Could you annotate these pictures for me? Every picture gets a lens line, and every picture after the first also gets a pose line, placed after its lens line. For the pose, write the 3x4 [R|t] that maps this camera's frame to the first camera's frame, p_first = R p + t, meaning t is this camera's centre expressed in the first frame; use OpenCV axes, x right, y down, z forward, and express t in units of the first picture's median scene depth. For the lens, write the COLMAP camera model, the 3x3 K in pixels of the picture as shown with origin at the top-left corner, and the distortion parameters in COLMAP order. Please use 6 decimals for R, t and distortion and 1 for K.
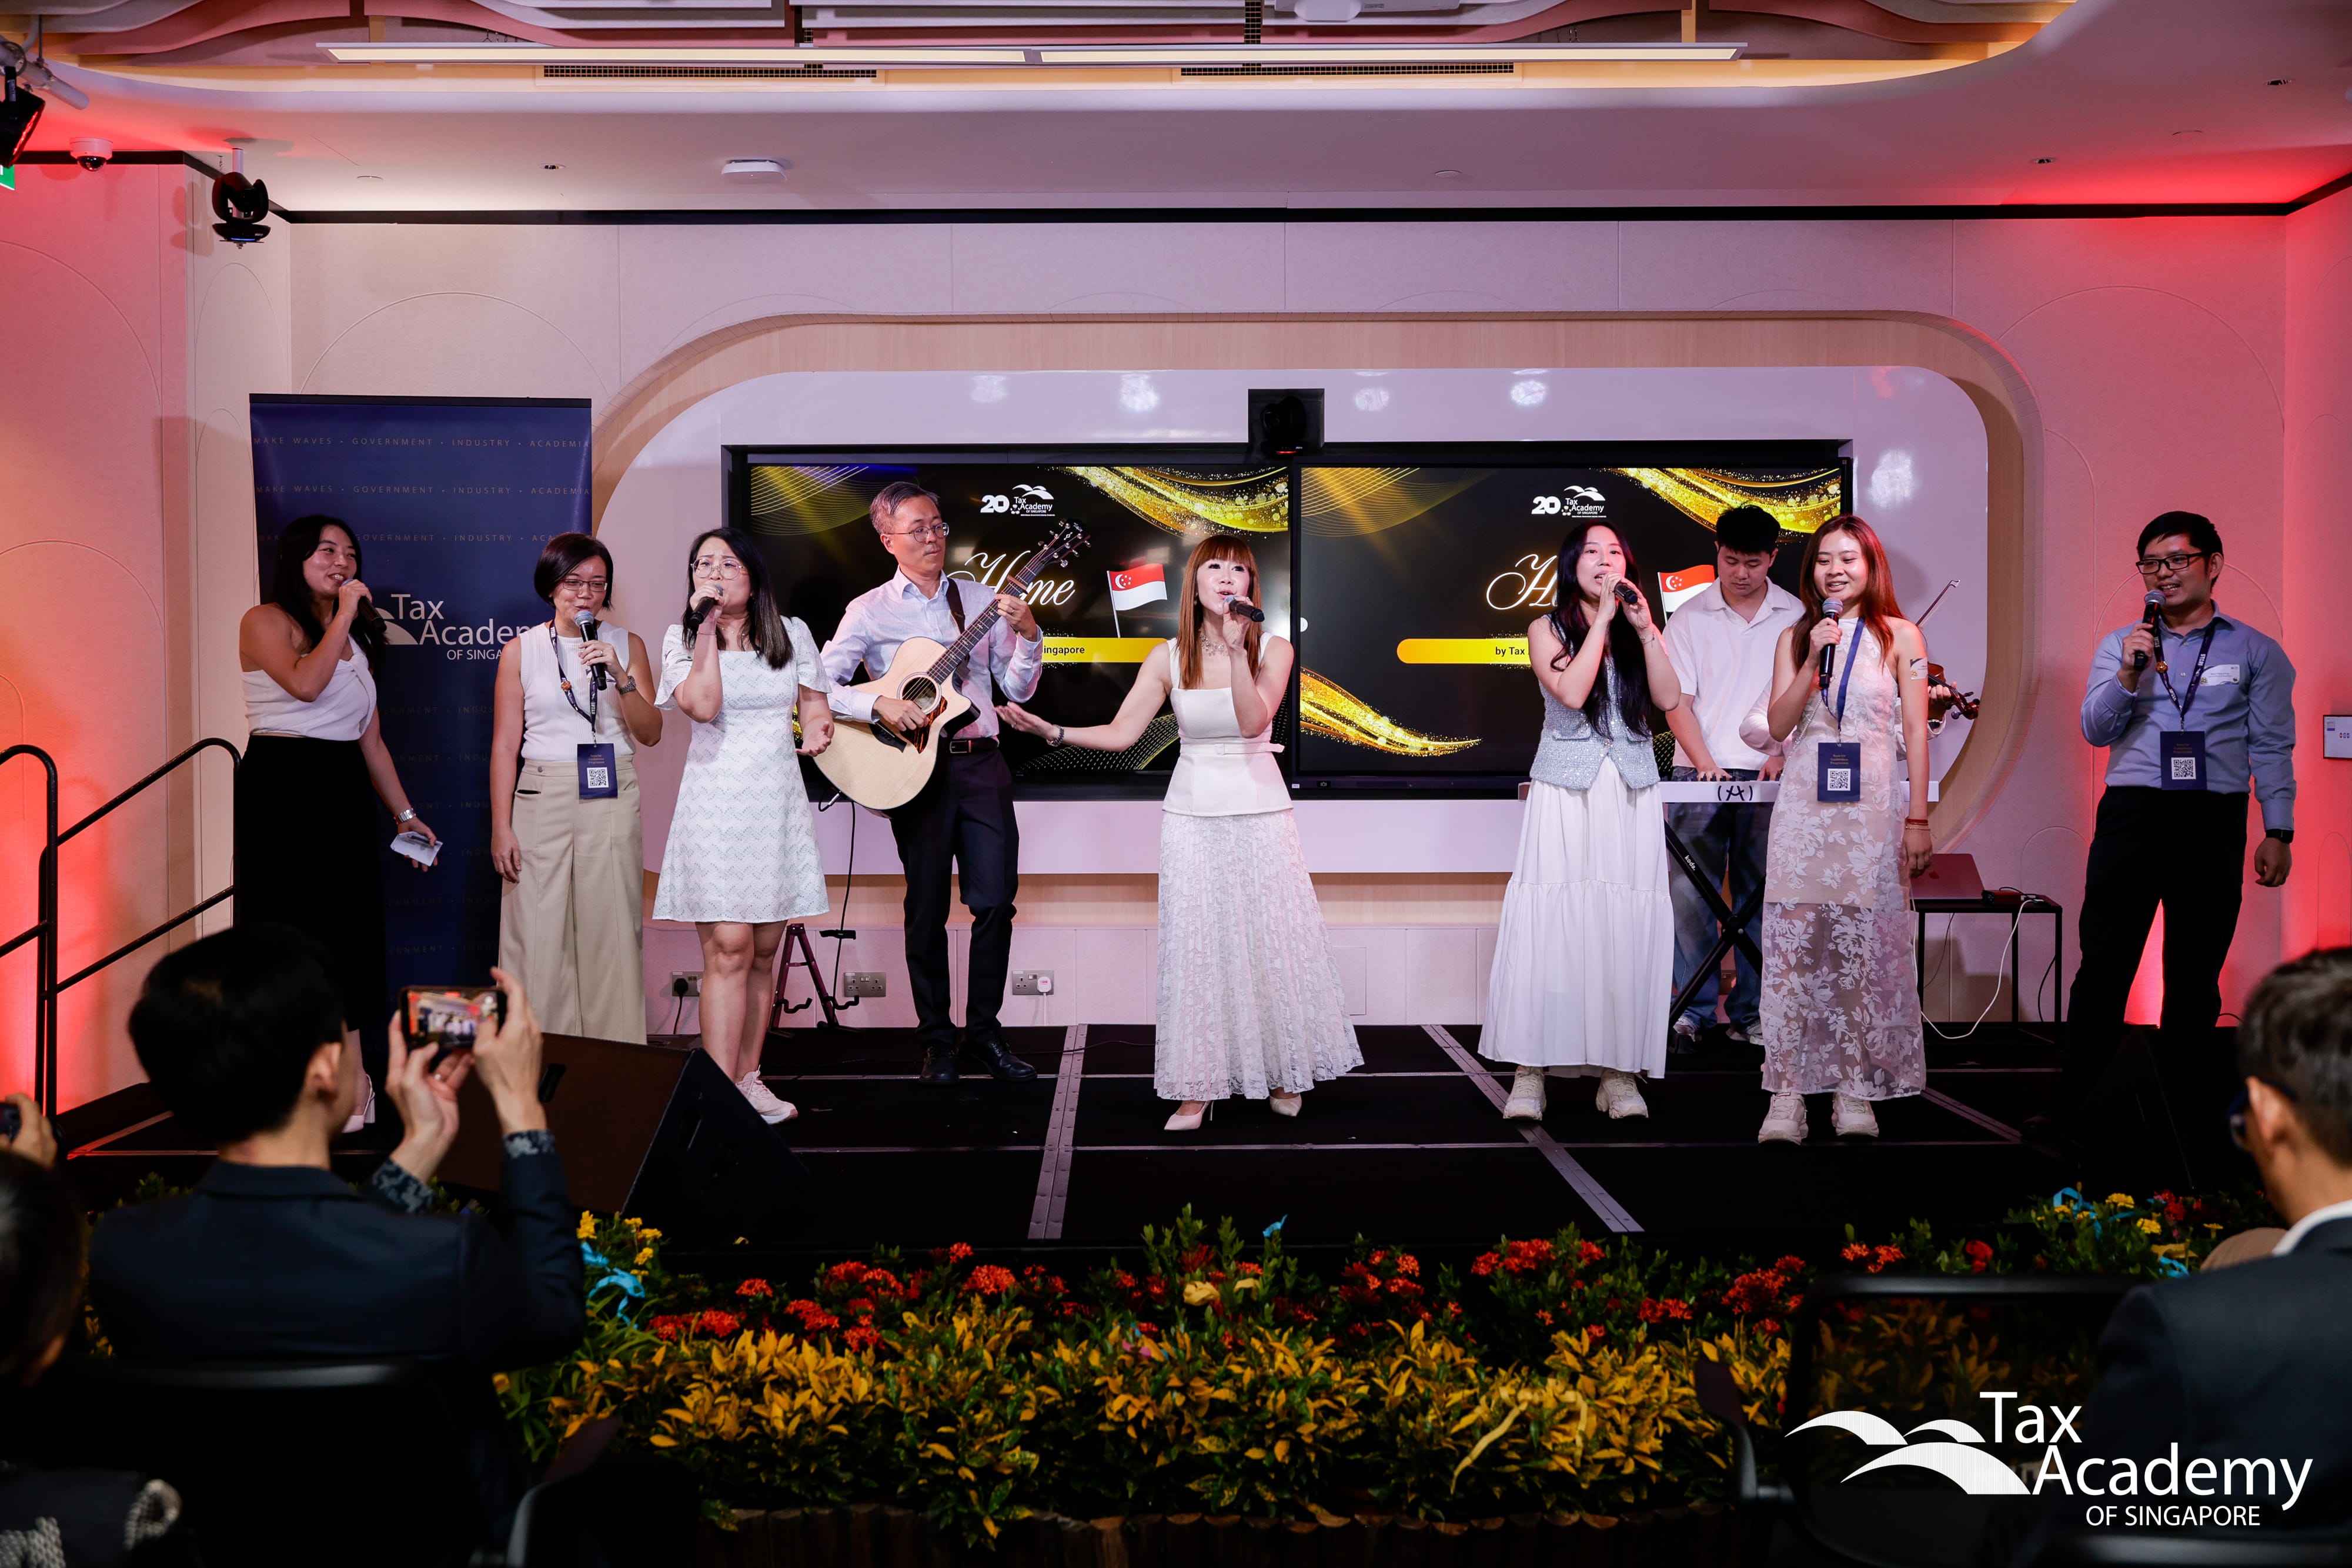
lens RADIAL K [[2300.7, 0, 1182.6], [0, 2300.7, 781.3], [0, 0, 1]] dist [0.005134, 0.001306]
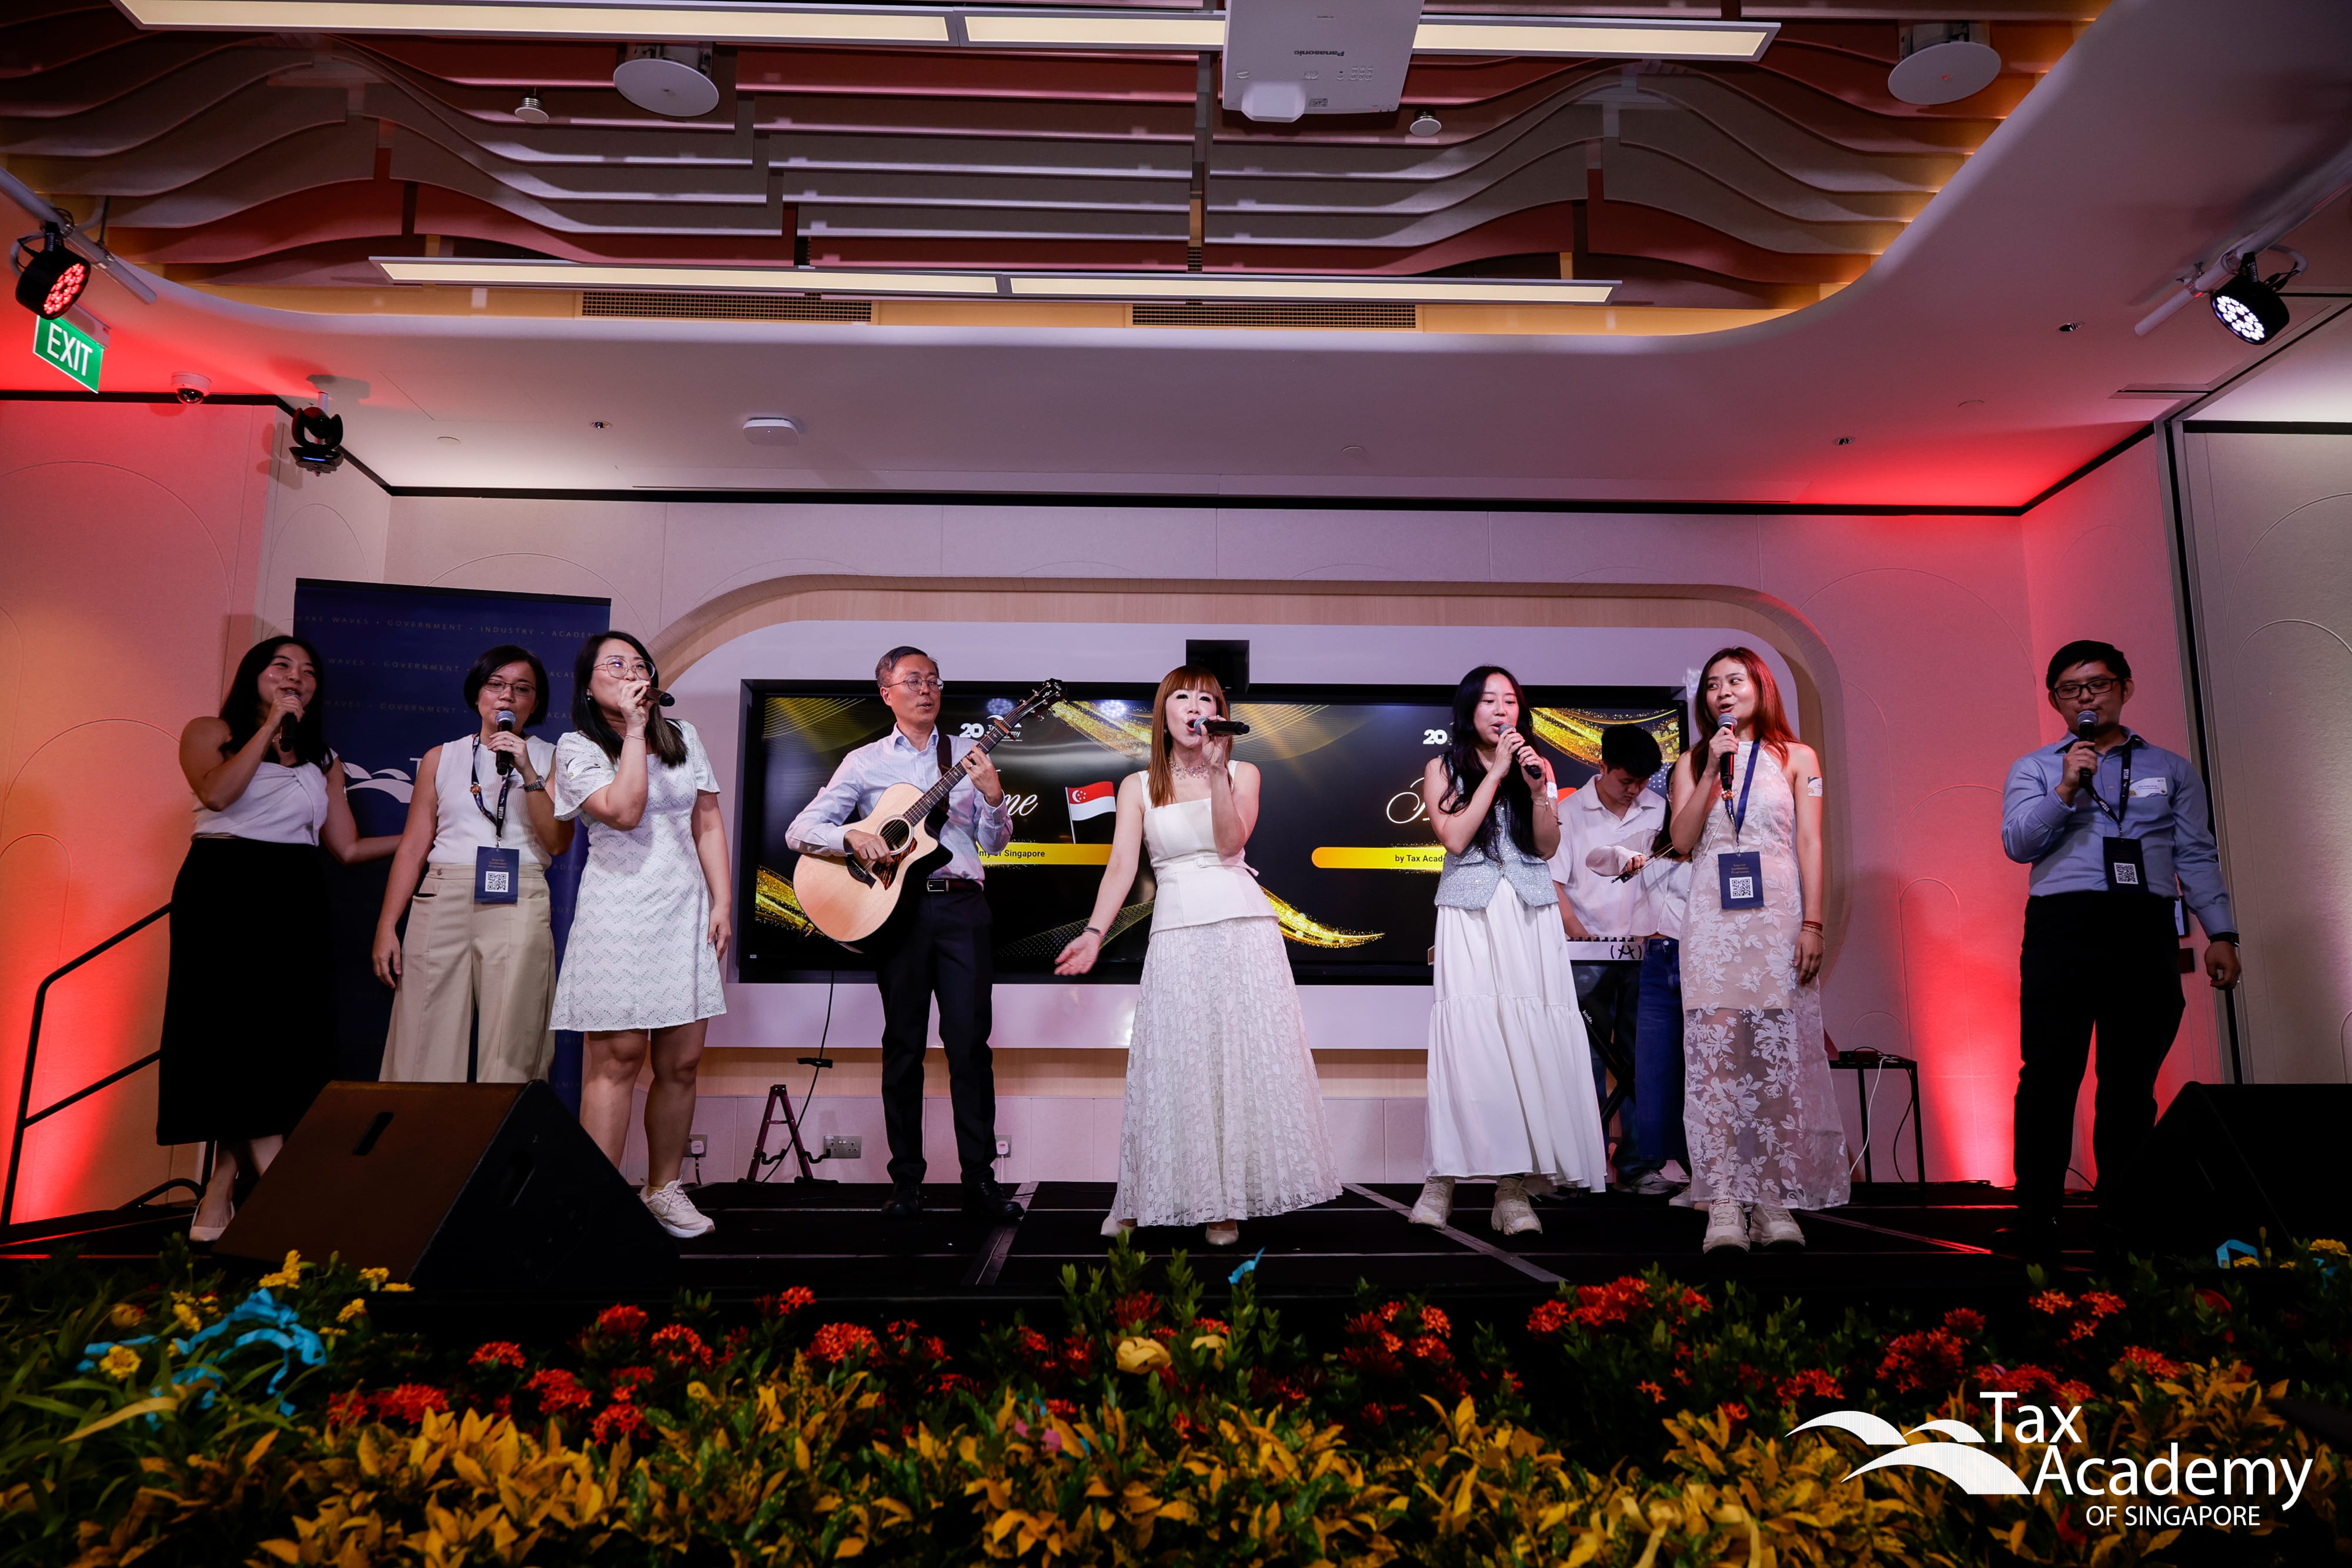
lens RADIAL K [[1559.1, 0, 1176.0], [0, 1559.1, 784.0], [0, 0, 1]] dist [0.000451, -0.001549]
pose [[0.999559, 0.010191, 0.027878, 0.003508], [-0.004619, 0.981174, -0.193072, 0.147375], [-0.029321, 0.192858, 0.980788, 0.522766]]
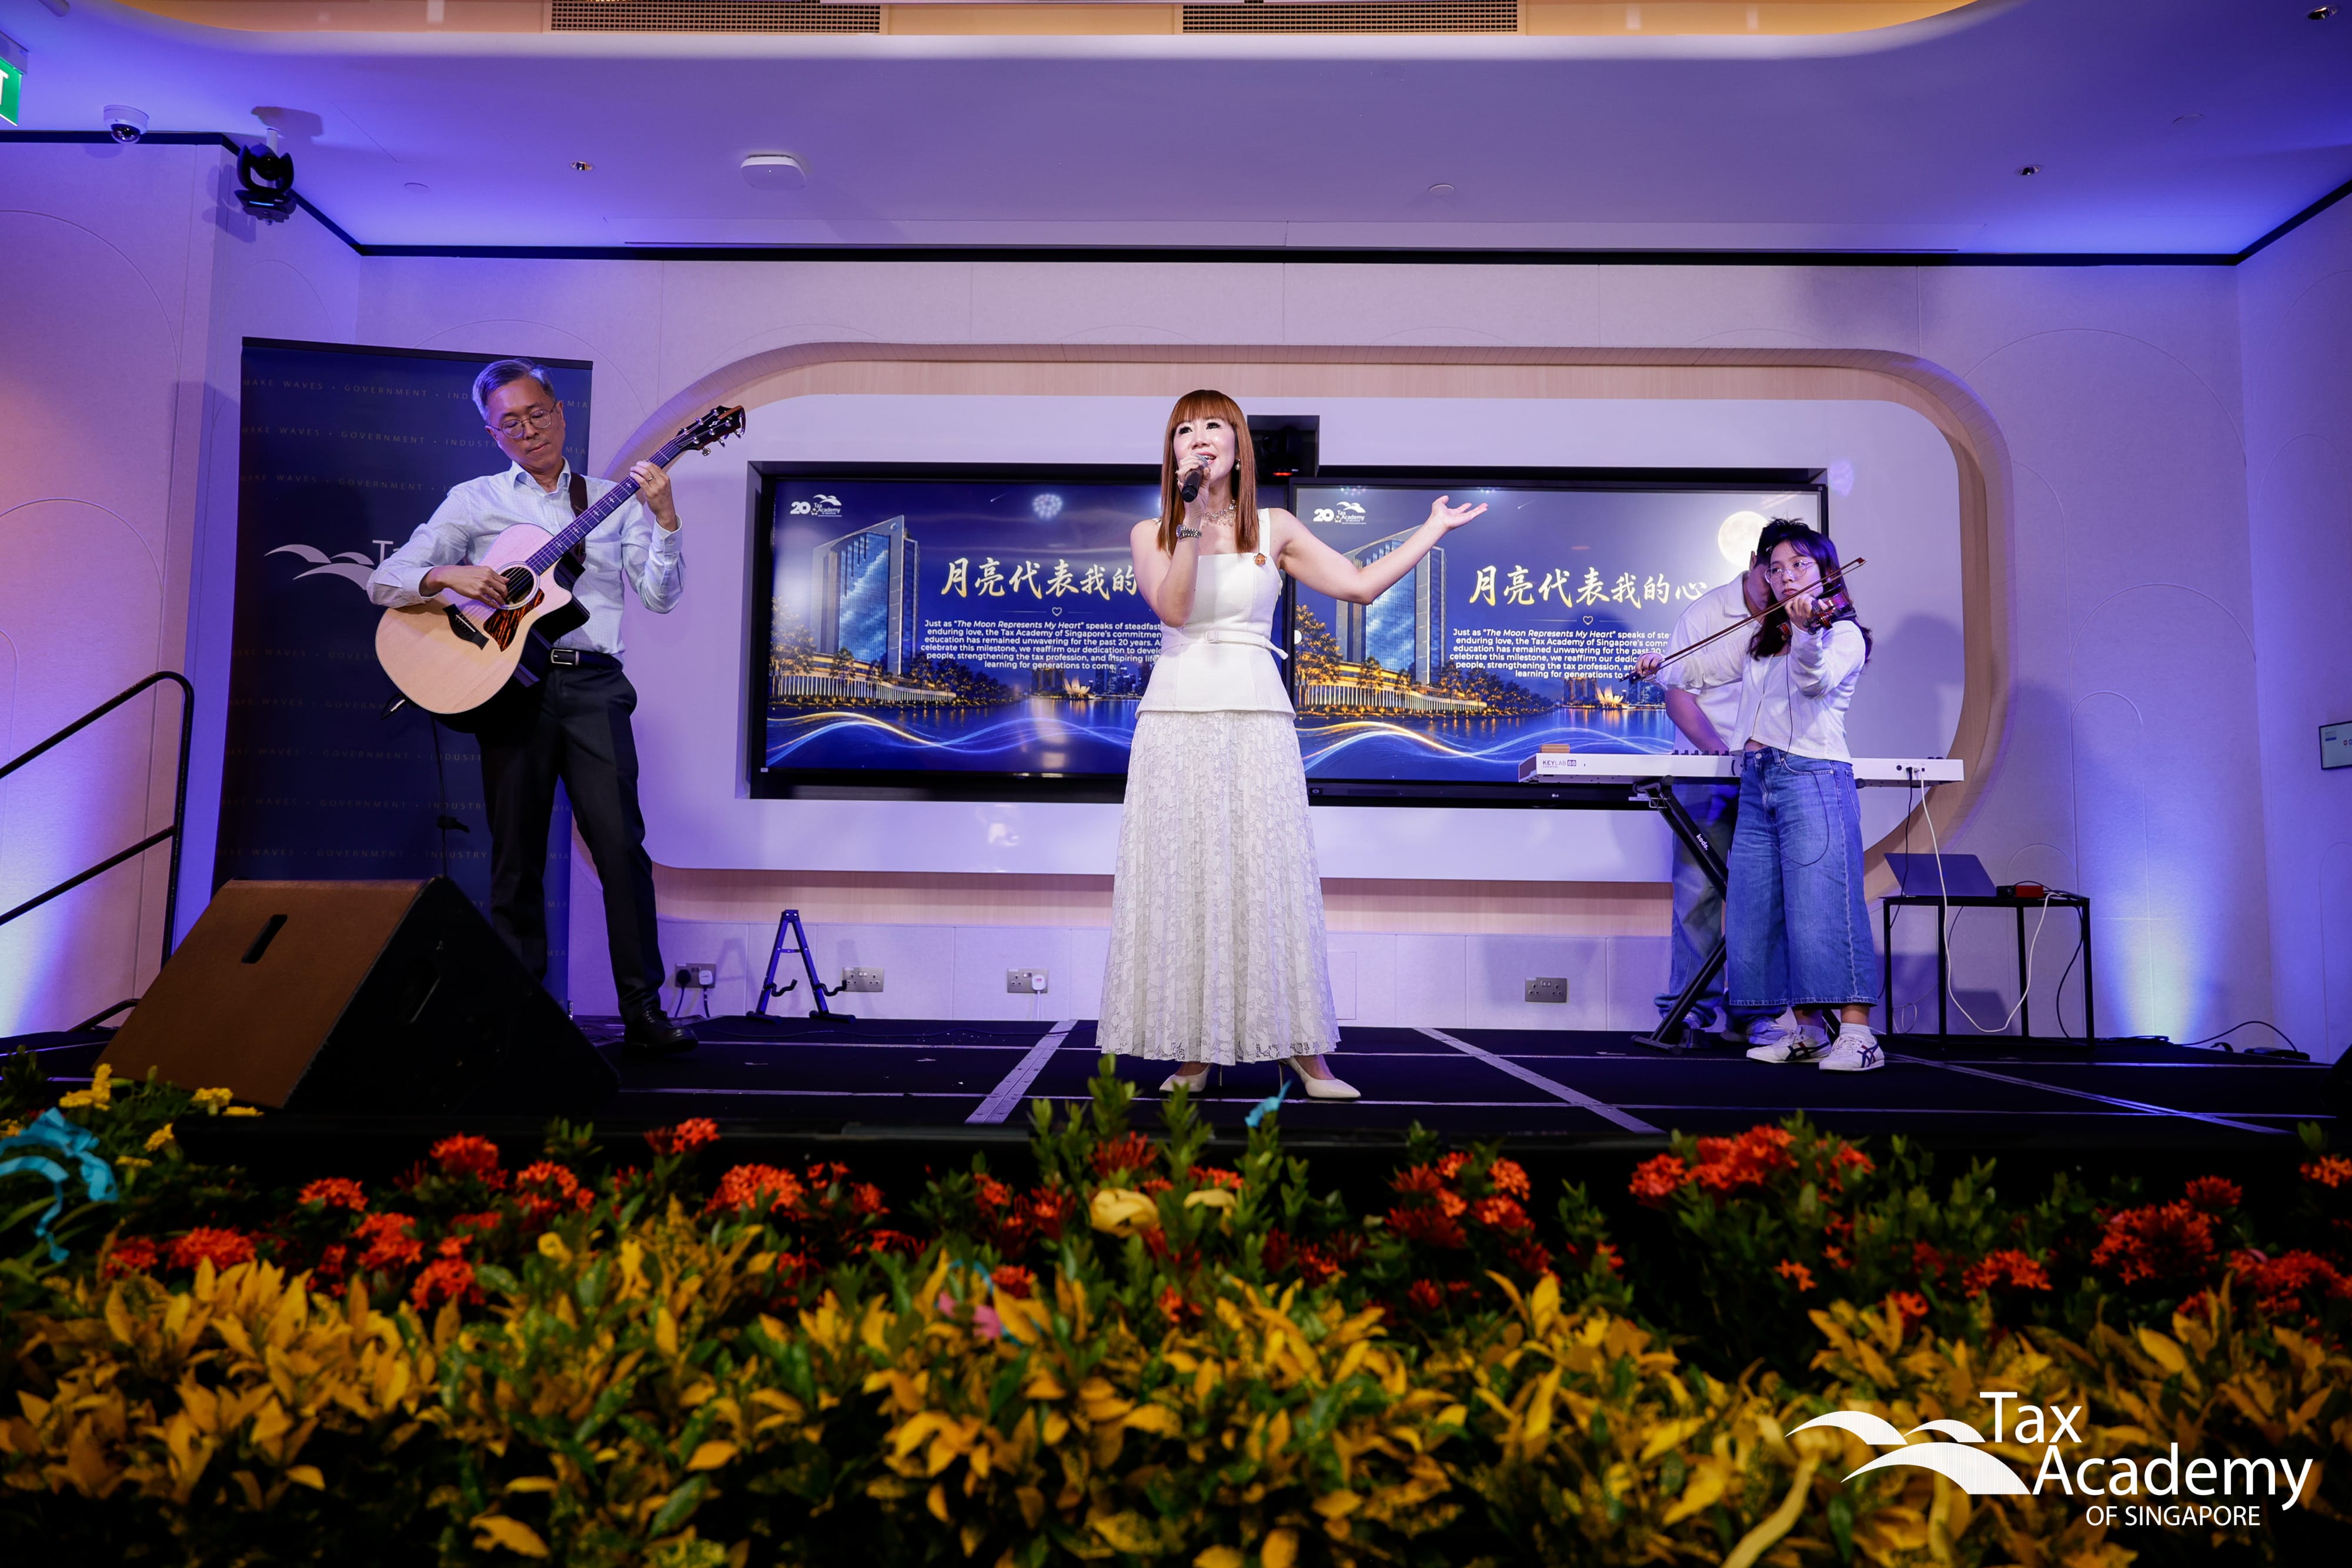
lens RADIAL K [[1680.0, 0, 1157.4], [0, 1680.0, 723.3], [0, 0, 1]] dist [-0.001076, 0.001428]
pose [[0.999542, 0.014745, -0.026419, 0.024032], [-0.017924, 0.992066, -0.124436, 0.160778], [0.024375, 0.124852, 0.991876, 0.613433]]
